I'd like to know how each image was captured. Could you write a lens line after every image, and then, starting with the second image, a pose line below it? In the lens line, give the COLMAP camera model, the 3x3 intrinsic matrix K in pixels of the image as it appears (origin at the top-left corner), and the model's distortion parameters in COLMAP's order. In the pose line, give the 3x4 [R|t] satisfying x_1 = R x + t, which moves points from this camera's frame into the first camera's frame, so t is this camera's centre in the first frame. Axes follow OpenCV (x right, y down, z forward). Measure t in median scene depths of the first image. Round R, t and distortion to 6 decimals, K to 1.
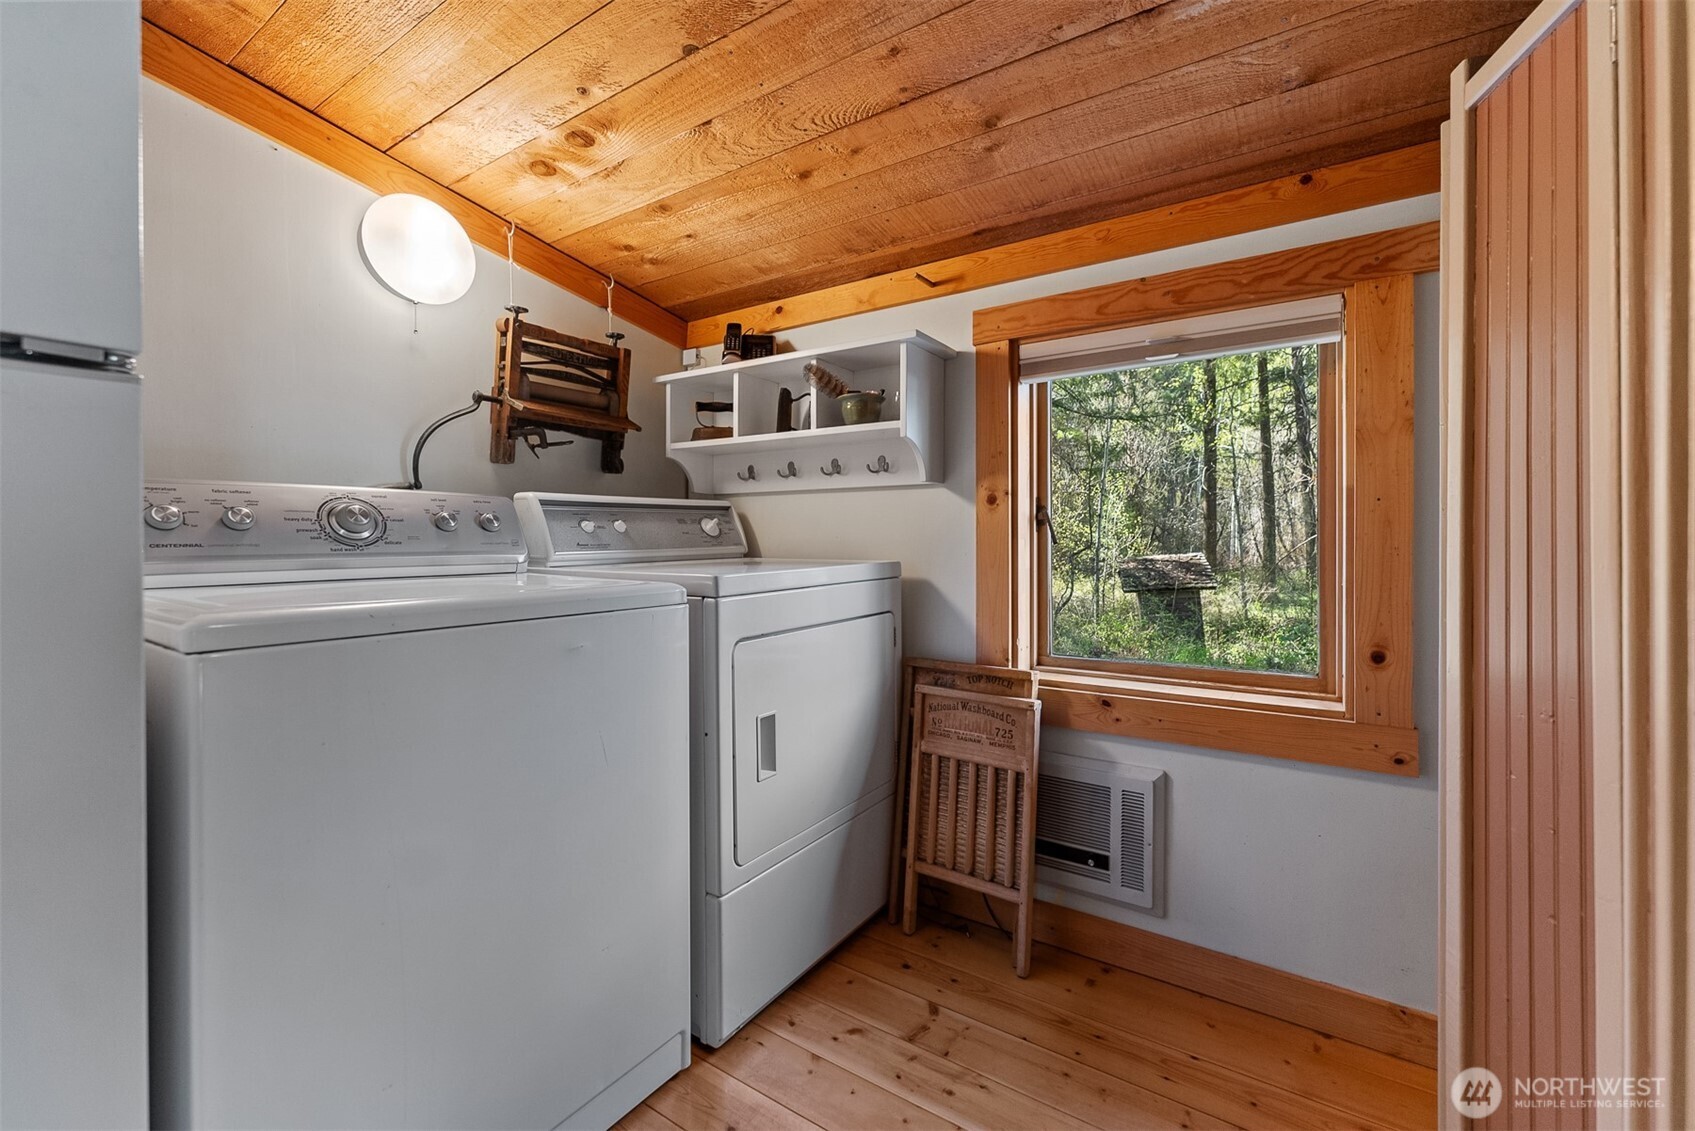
lens RADIAL K [[706.1, 0, 846.2], [0, 706.1, 540.5], [0, 0, 1]] dist [0.002419, 0.000296]
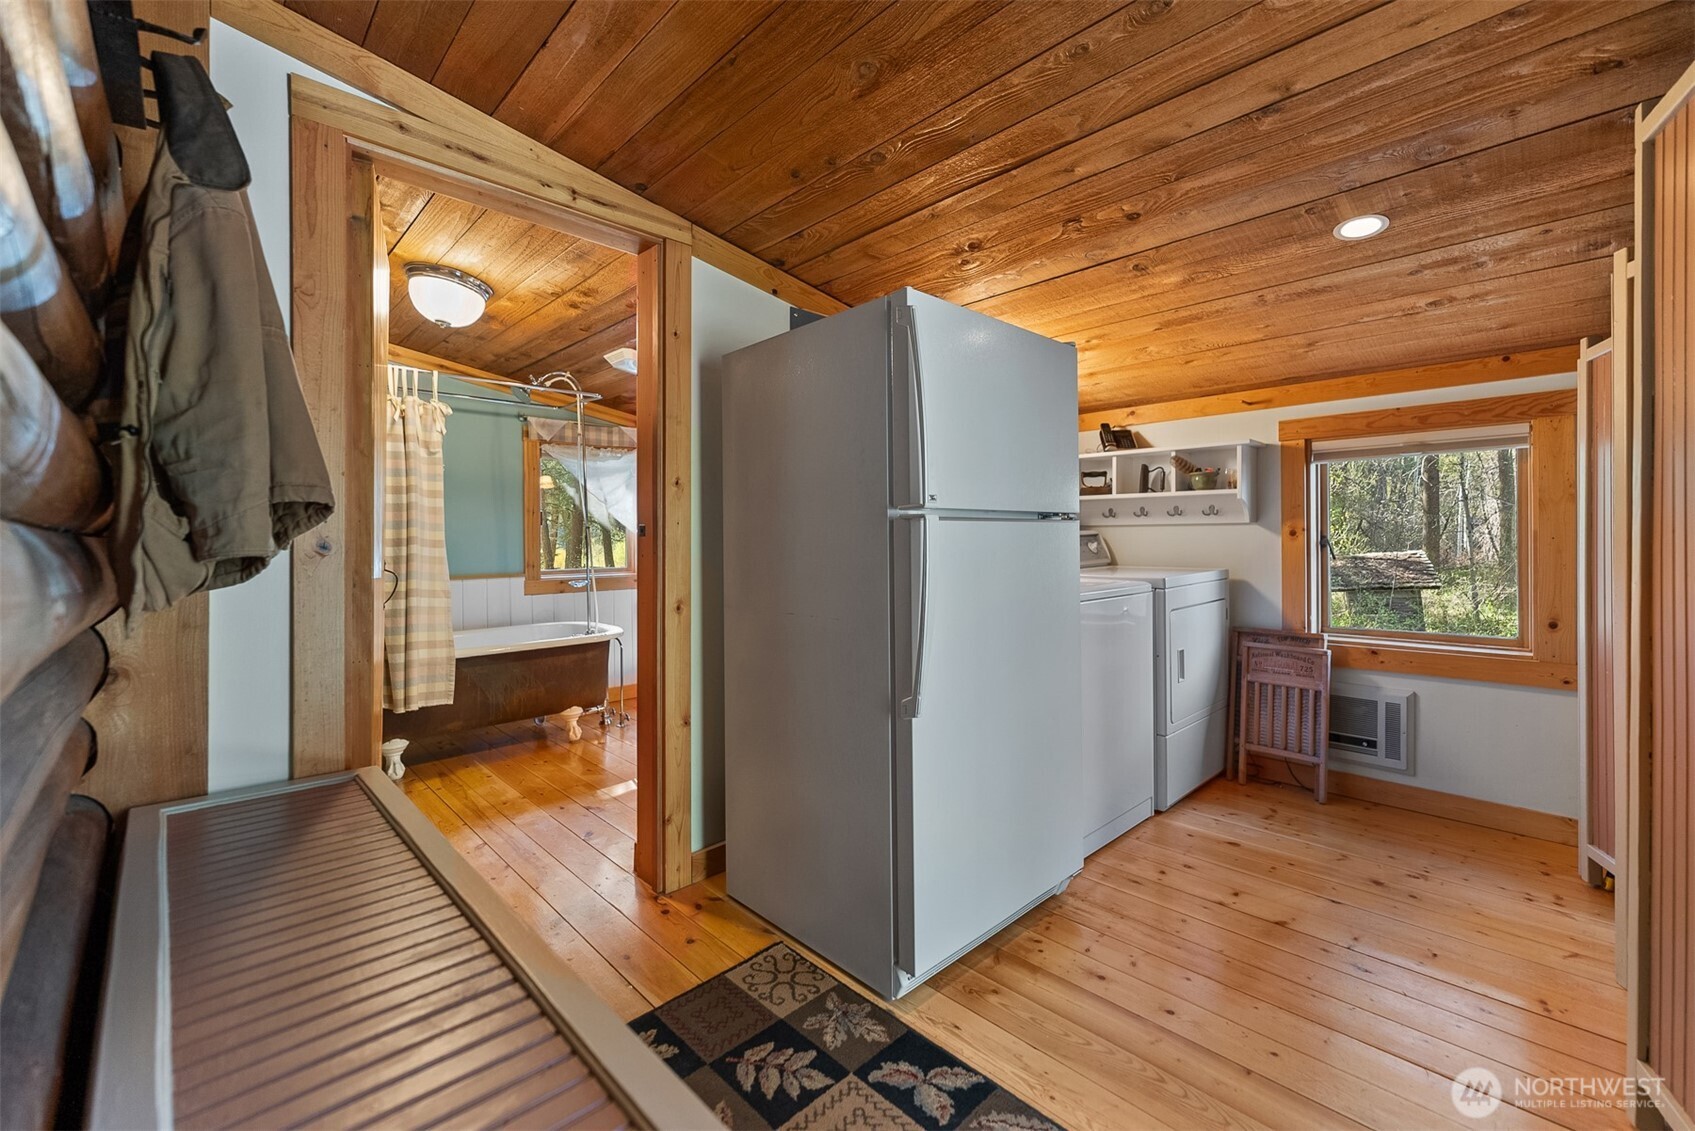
lens RADIAL K [[706.1, 0, 843.4], [0, 706.1, 539.0], [0, 0, 1]] dist [0.002419, 0.000296]
pose [[0.976574, -0.006641, -0.215079, -0.487846], [0.007371, 0.999969, 0.002593, -0.056904], [0.215055, -0.004118, 0.976593, -0.896841]]
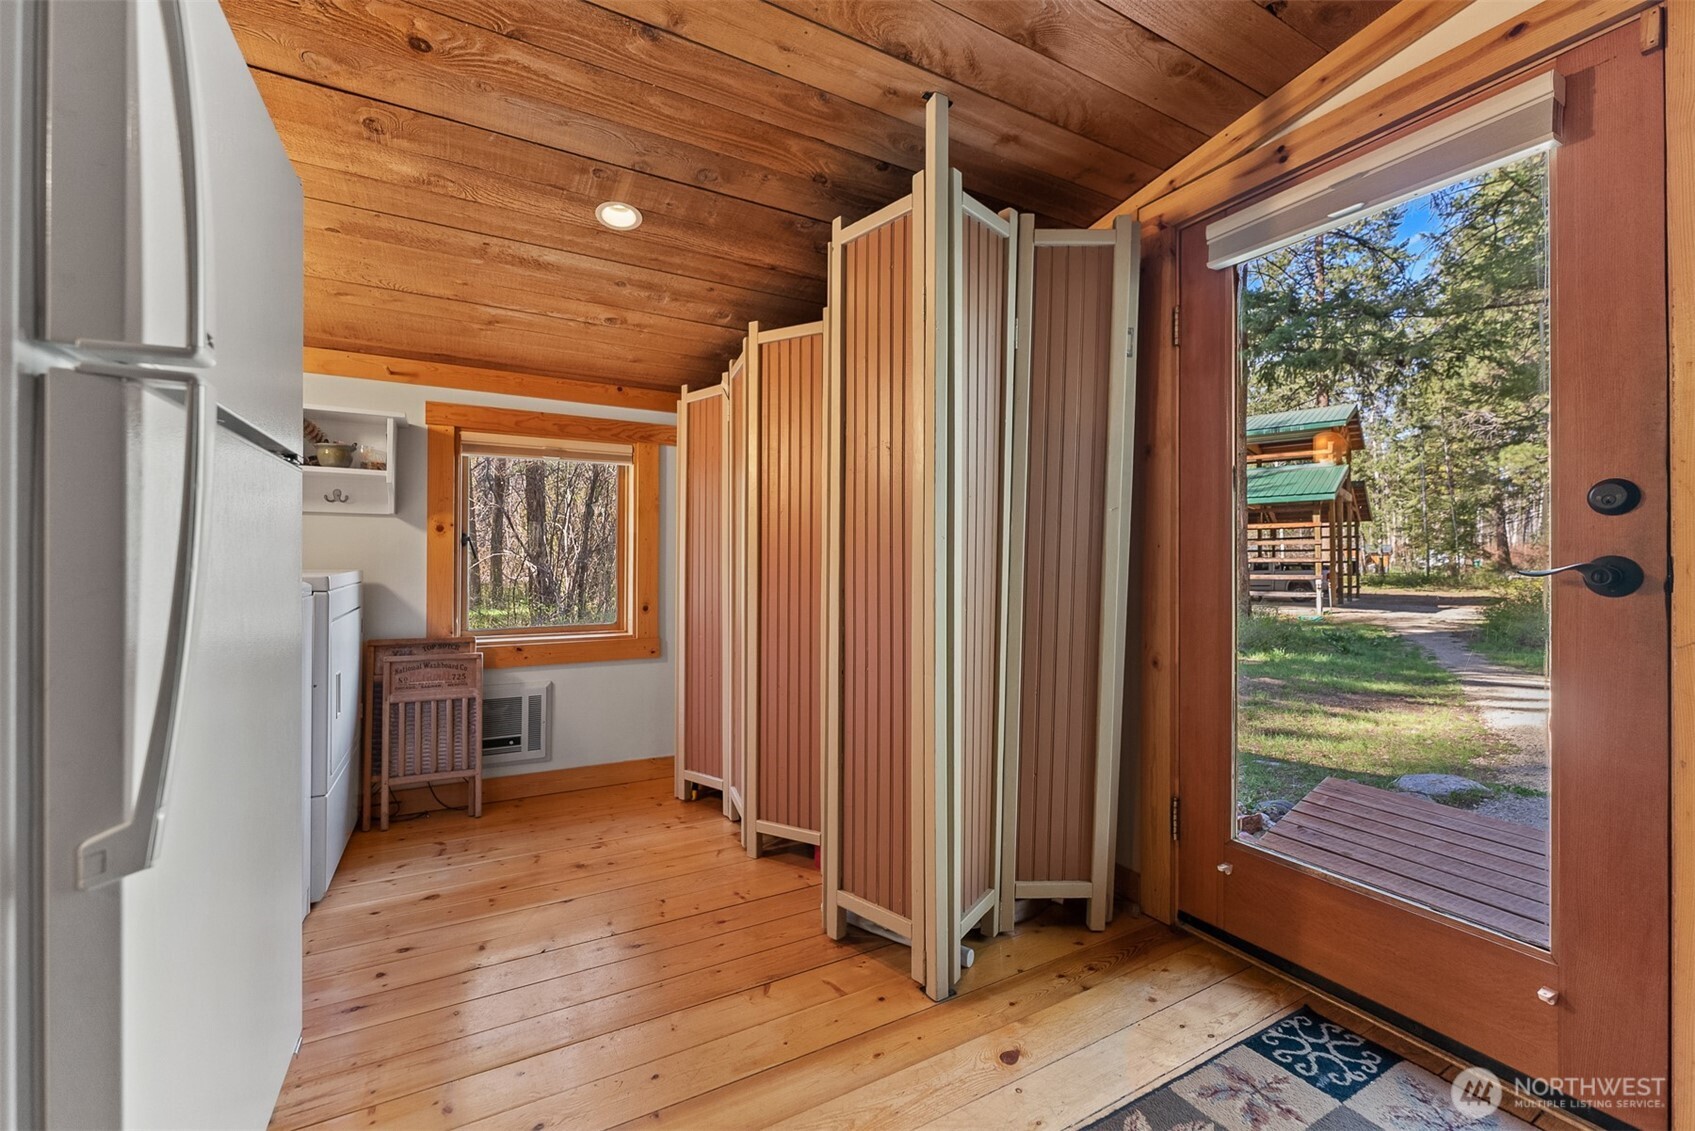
lens RADIAL K [[706.1, 0, 856.5], [0, 706.1, 560.3], [0, 0, 1]] dist [0.002419, 0.000296]
pose [[0.450153, 0.006182, 0.892930, -0.757750], [-0.004199, 0.999980, -0.004806, 0.013897], [-0.892942, -0.001586, 0.450170, -0.491003]]
